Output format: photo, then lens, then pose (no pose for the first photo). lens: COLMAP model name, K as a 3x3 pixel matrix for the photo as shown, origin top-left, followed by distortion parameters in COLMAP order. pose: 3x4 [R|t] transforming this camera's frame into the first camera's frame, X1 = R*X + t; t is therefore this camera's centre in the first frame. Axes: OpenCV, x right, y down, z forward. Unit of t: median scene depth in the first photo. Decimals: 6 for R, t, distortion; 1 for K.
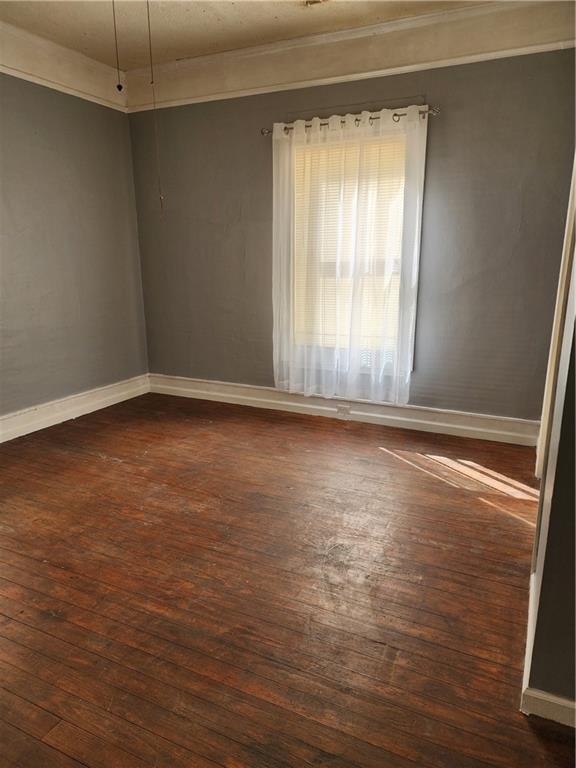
lens RADIAL K [[512.6, 0, 287.3], [0, 512.6, 394.3], [0, 0, 1]] dist [0.100855, -0.089332]
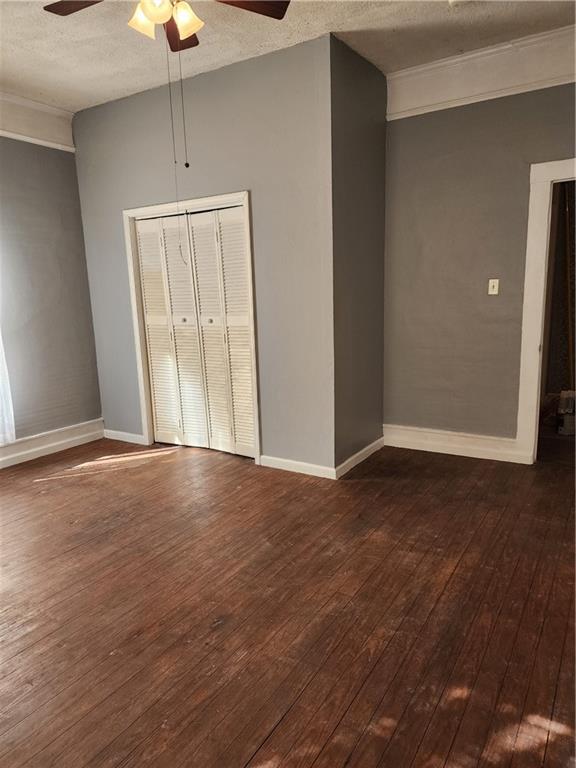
lens RADIAL K [[512.6, 0, 287.3], [0, 512.6, 394.3], [0, 0, 1]] dist [0.100855, -0.089332]
pose [[0.113003, -0.196874, 0.973895, -0.809314], [0.285709, 0.945214, 0.157925, -0.086521], [-0.951631, 0.260404, 0.163061, 0.340882]]
